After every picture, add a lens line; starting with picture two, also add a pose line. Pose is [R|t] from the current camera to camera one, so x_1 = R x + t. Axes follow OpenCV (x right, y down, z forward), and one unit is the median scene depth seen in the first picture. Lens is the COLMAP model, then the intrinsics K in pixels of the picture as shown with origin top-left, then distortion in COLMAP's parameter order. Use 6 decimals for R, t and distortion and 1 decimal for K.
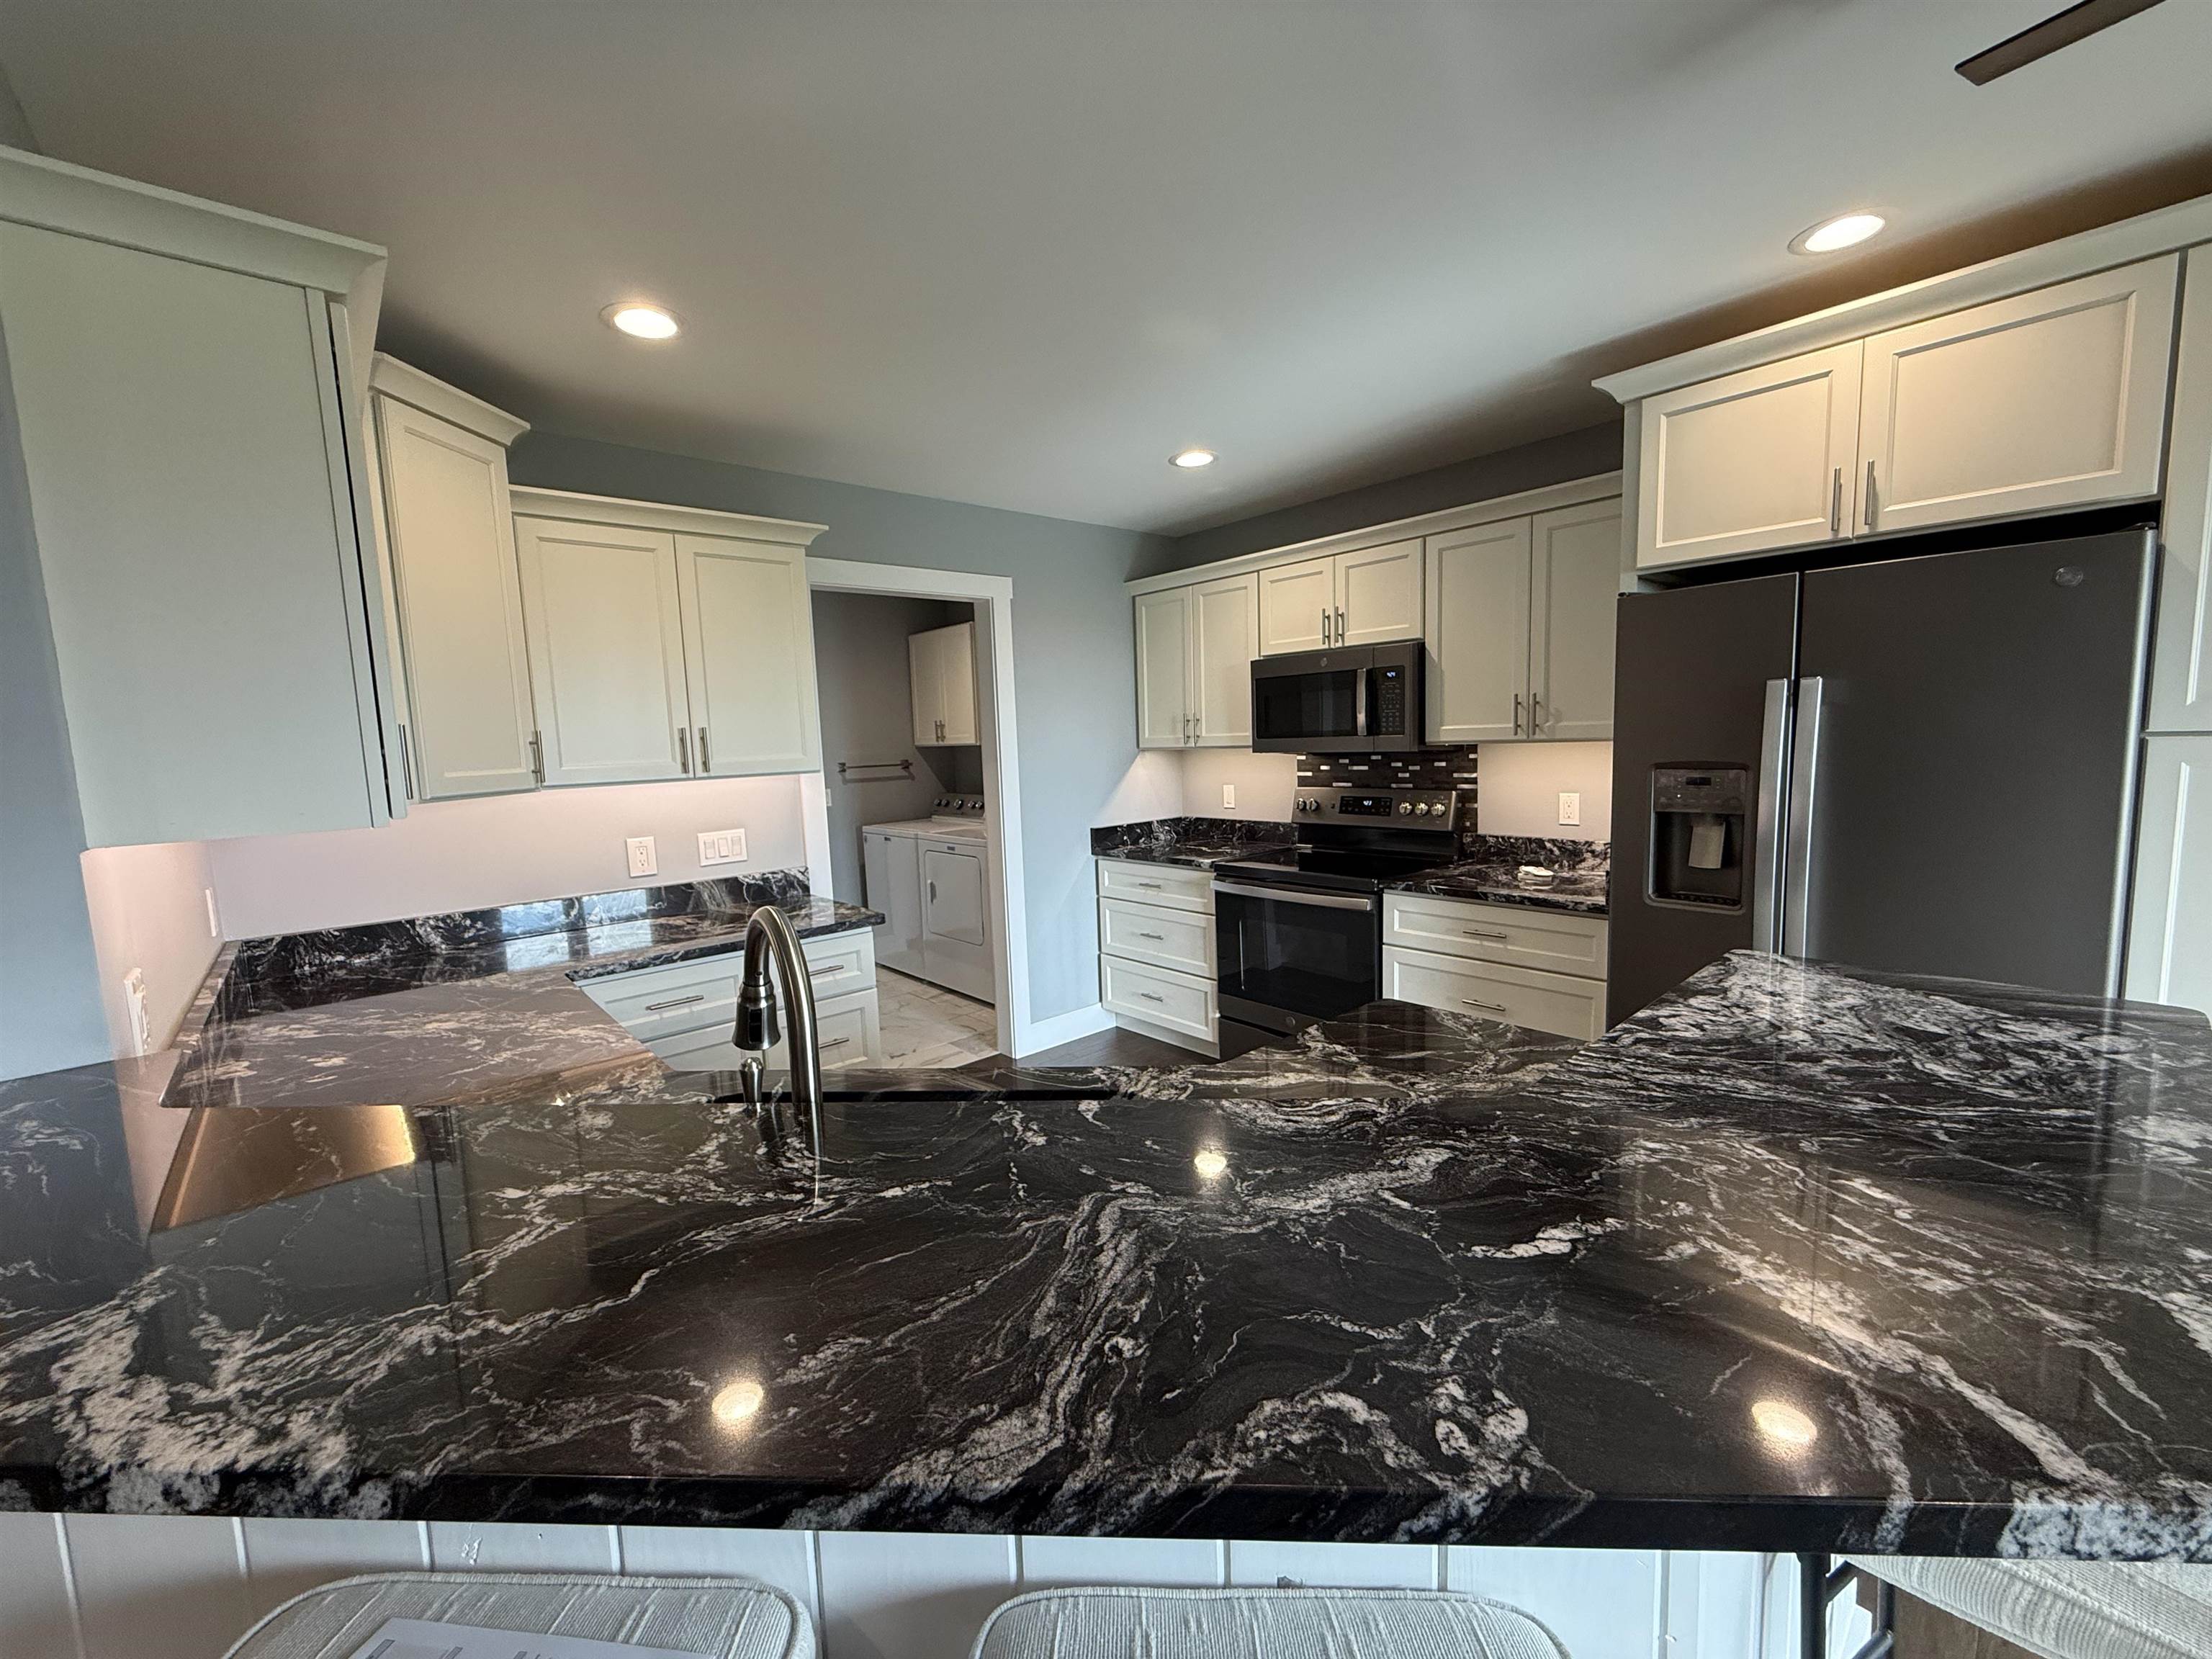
lens RADIAL K [[882.4, 0, 1101.6], [0, 882.4, 829.2], [0, 0, 1]] dist [0.000291, -0.000281]
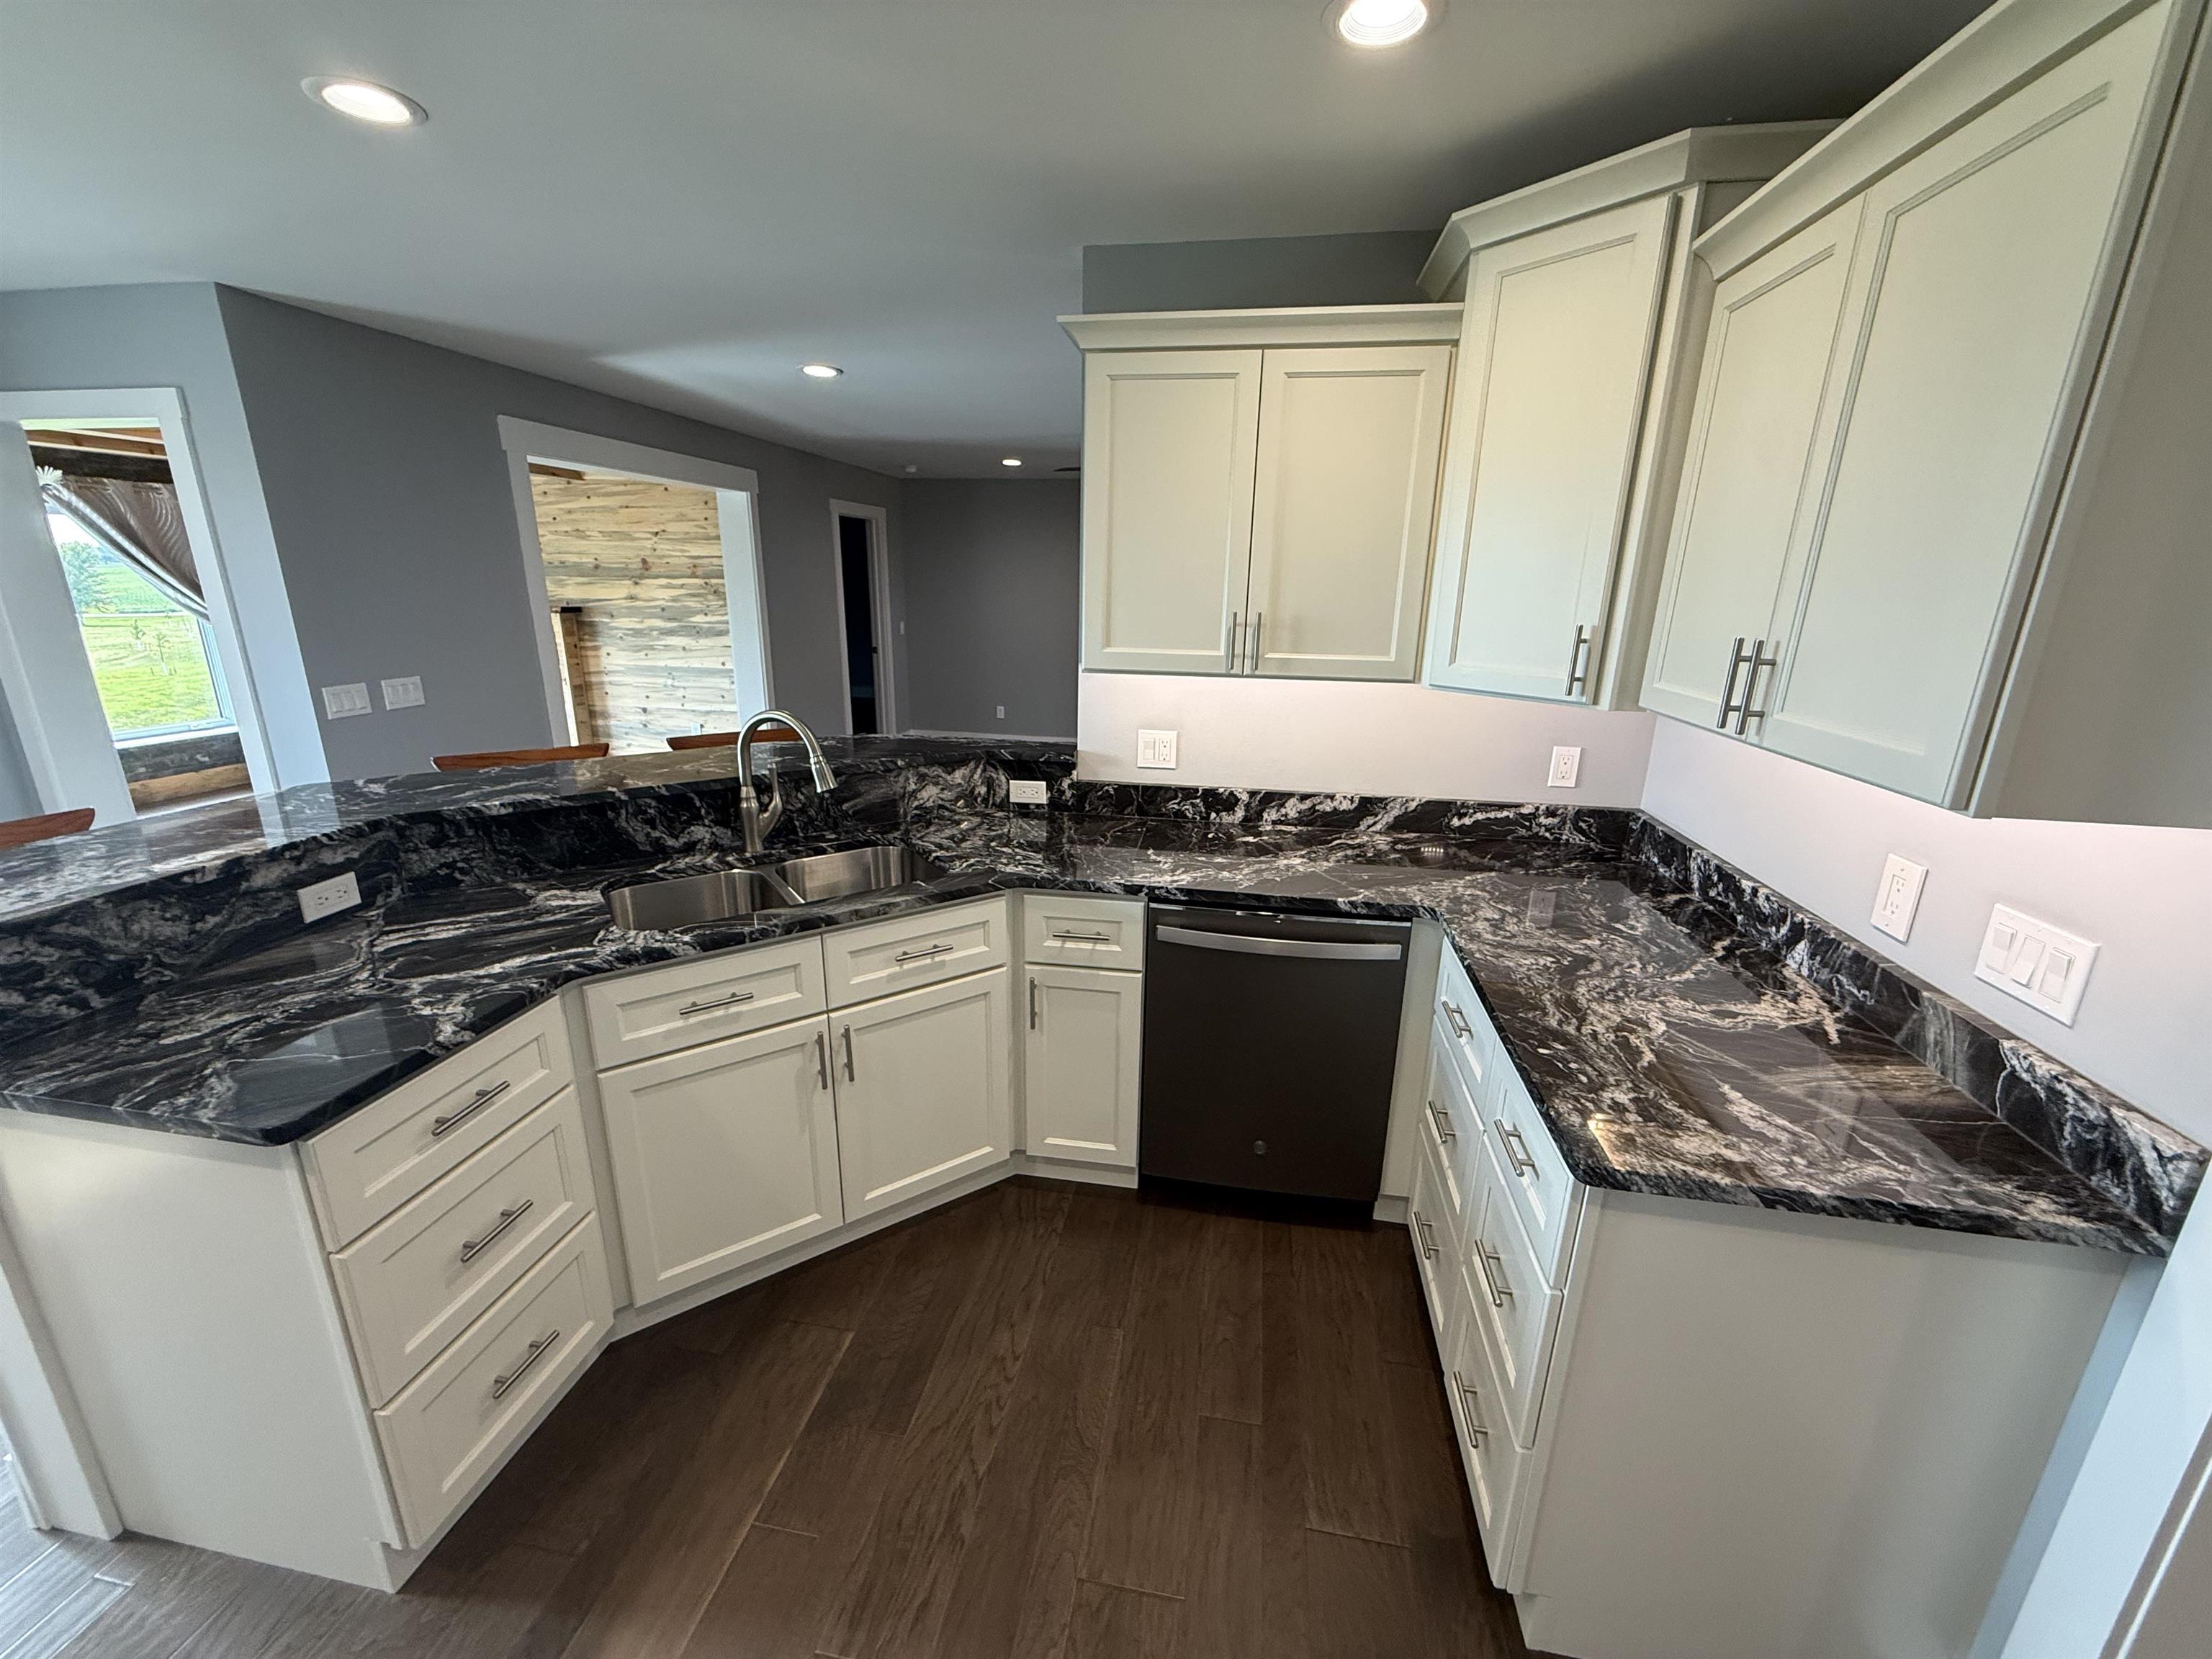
lens RADIAL K [[882.4, 0, 1103.3], [0, 882.4, 828.1], [0, 0, 1]] dist [0.000291, -0.000281]
pose [[-0.779308, 0.196223, -0.595126, 0.104502], [-0.052576, 0.925886, 0.374127, -0.149719], [0.624431, 0.322849, -0.711234, 0.946550]]
